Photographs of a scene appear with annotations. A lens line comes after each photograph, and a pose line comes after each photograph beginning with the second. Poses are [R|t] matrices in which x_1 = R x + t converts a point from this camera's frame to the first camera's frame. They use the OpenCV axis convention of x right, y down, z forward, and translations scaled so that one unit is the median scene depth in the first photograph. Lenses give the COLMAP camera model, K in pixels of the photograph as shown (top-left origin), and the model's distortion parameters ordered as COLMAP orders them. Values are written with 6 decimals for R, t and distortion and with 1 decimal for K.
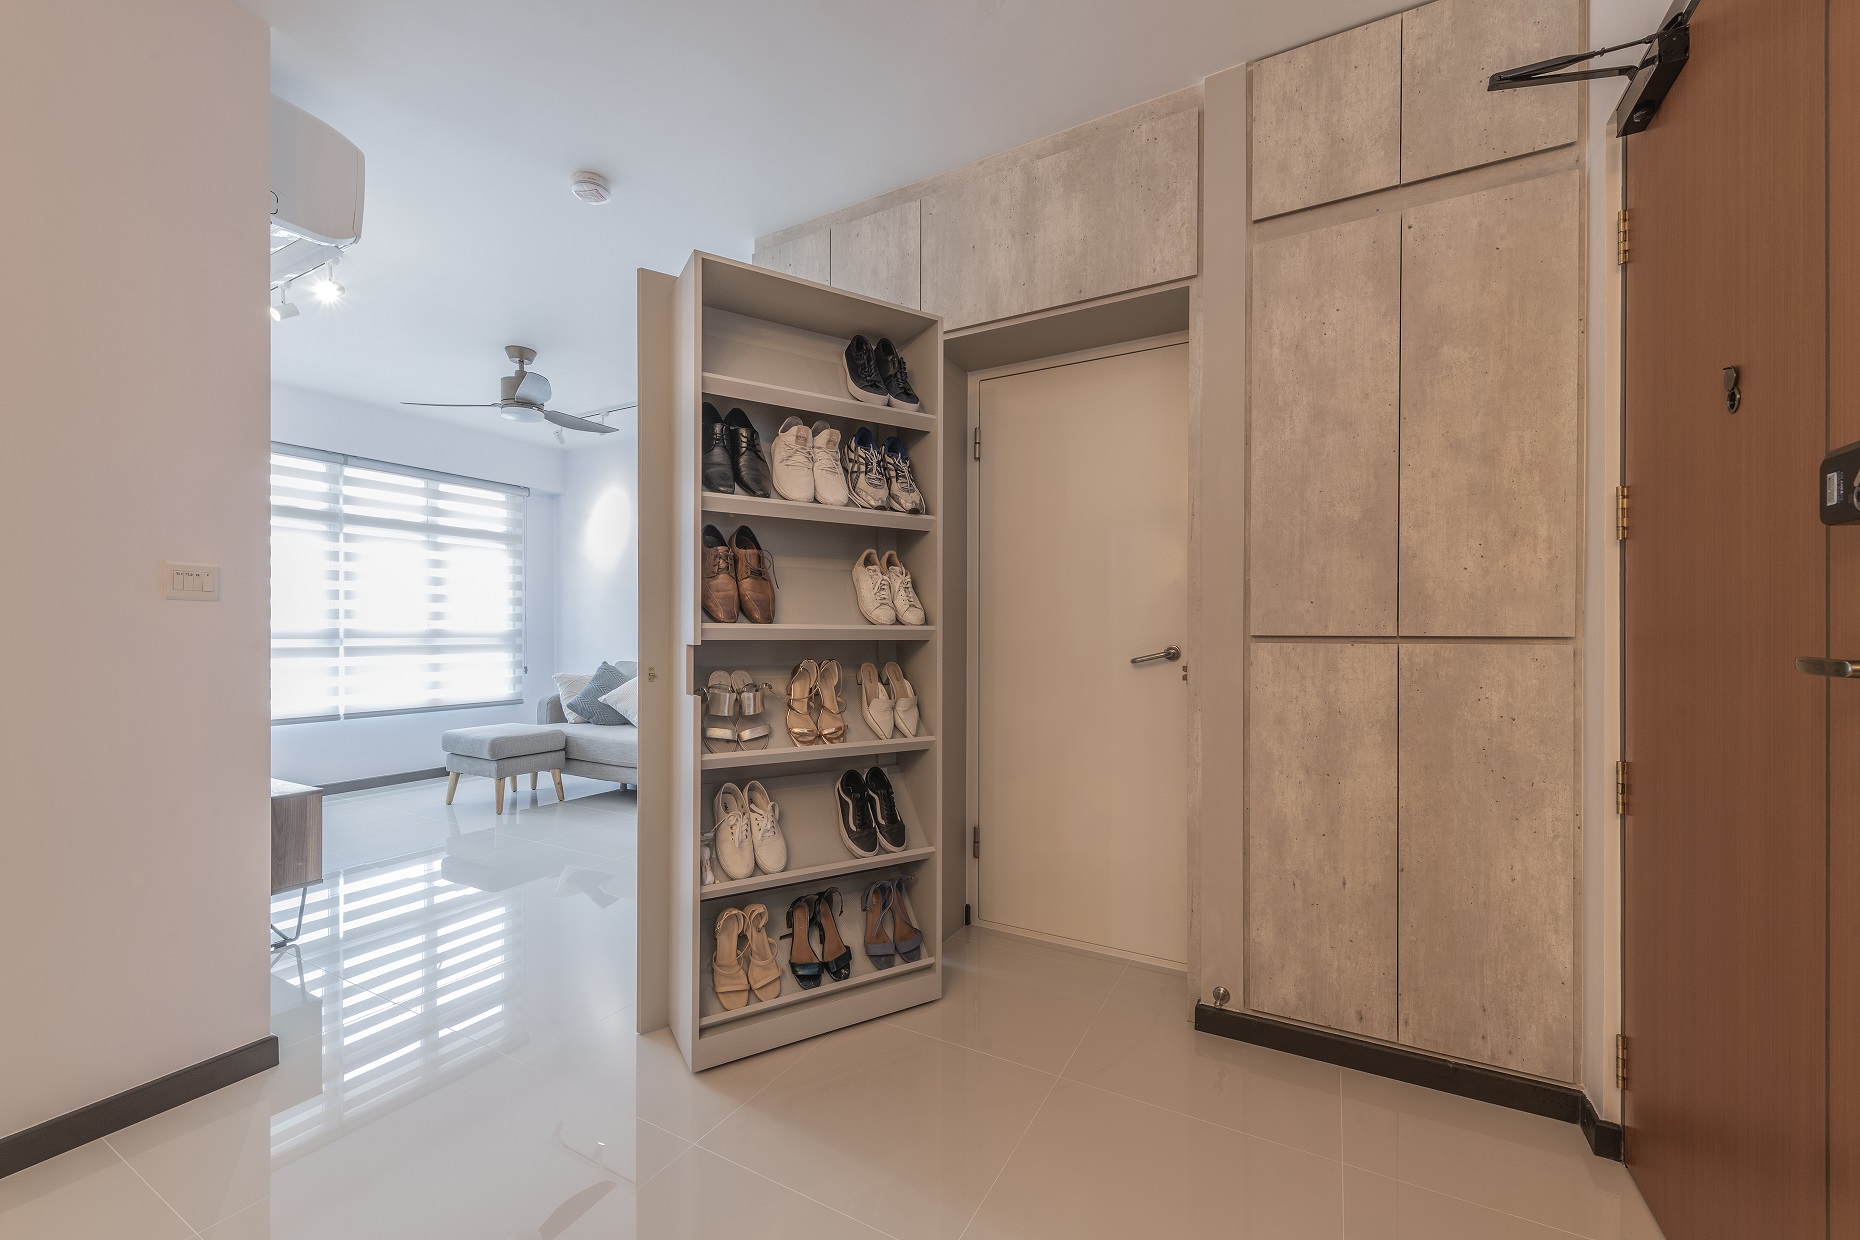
lens RADIAL K [[740.7, 0, 930.0], [0, 740.7, 620.0], [0, 0, 1]] dist [0.000167, 0.000014]
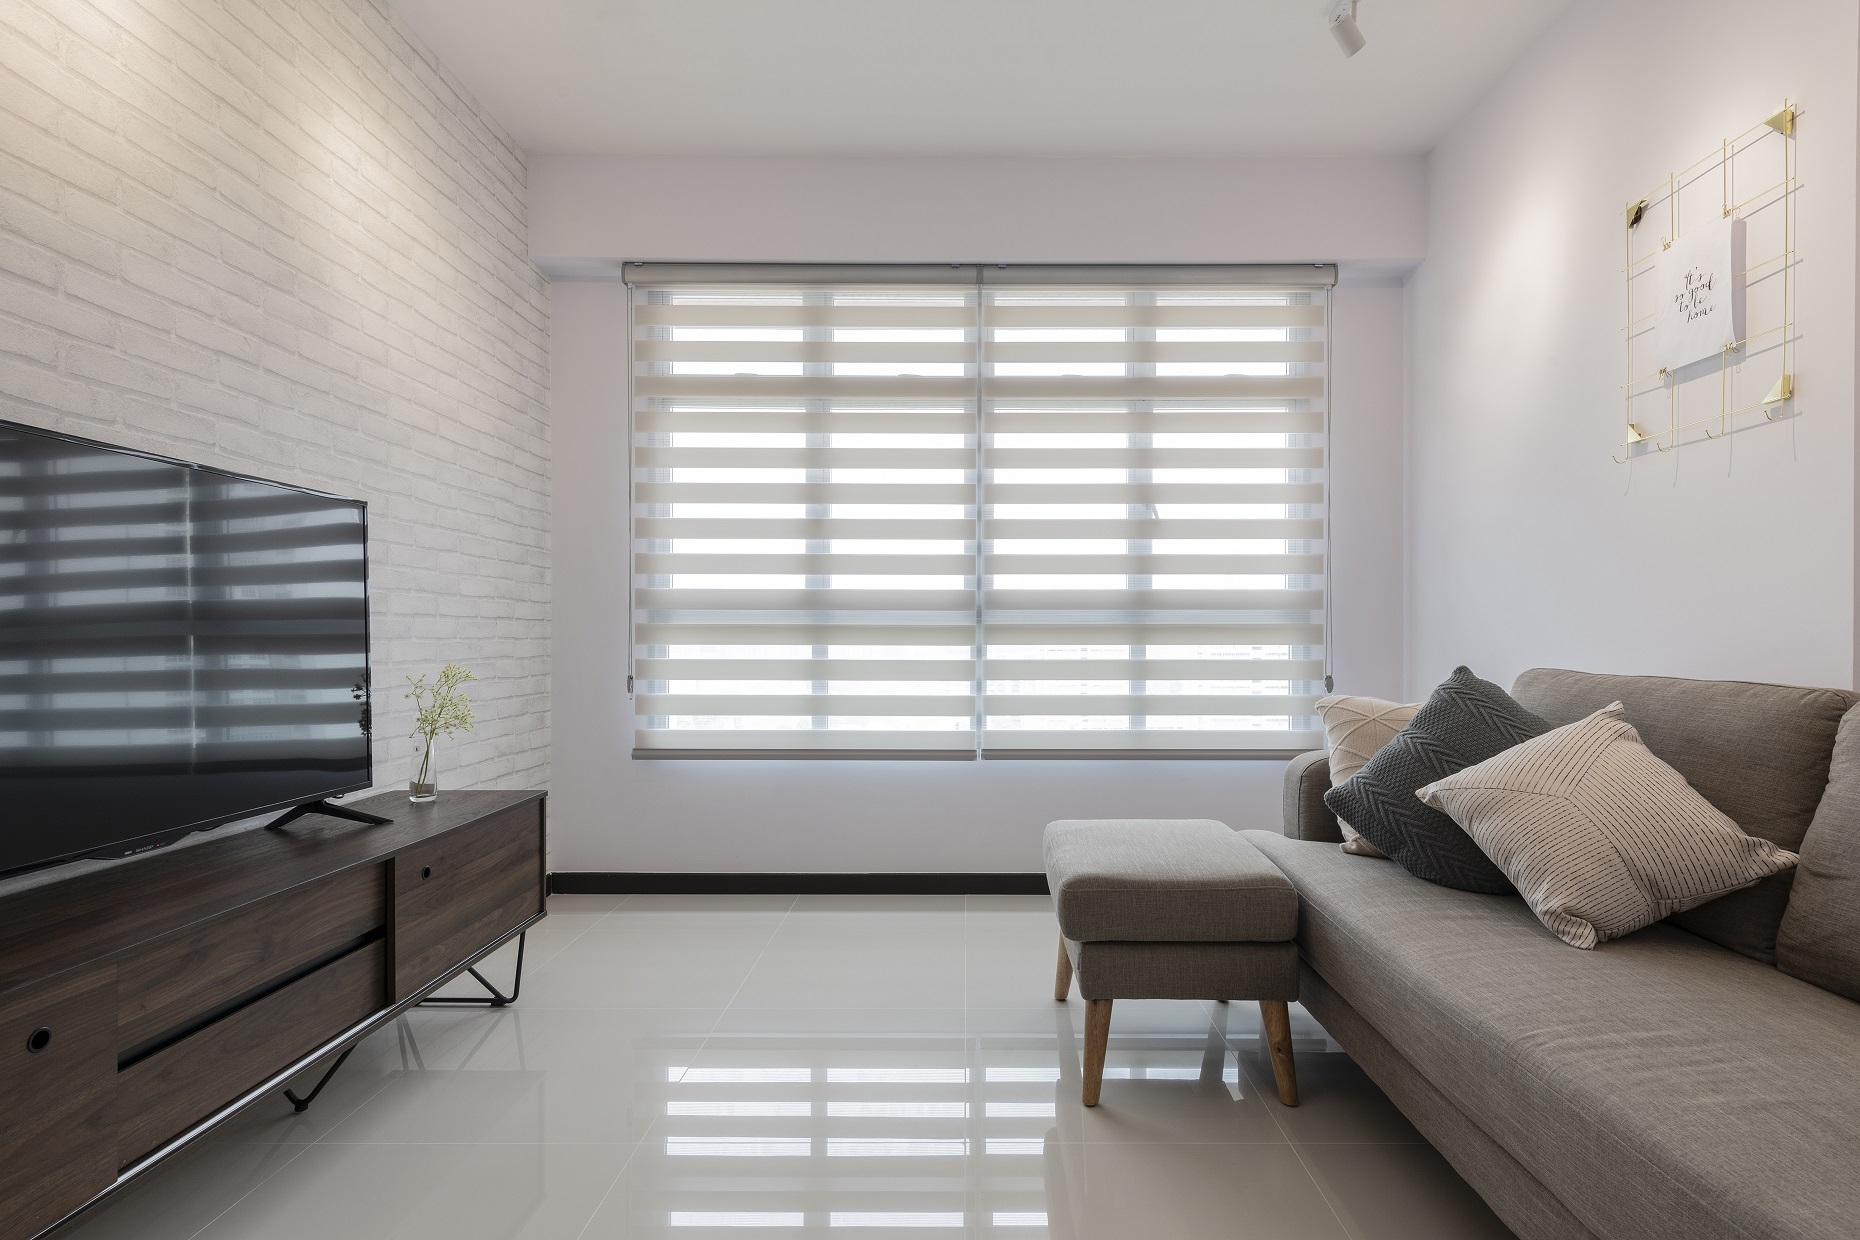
lens RADIAL K [[977.8, 0, 930.0], [0, 977.8, 620.0], [0, 0, 1]] dist [0.001522, 0.000187]
pose [[0.482420, -0.007136, -0.875911, -0.170362], [0.010156, 0.999945, -0.002553, 0.031327], [0.875881, -0.007664, 0.482466, 0.562520]]
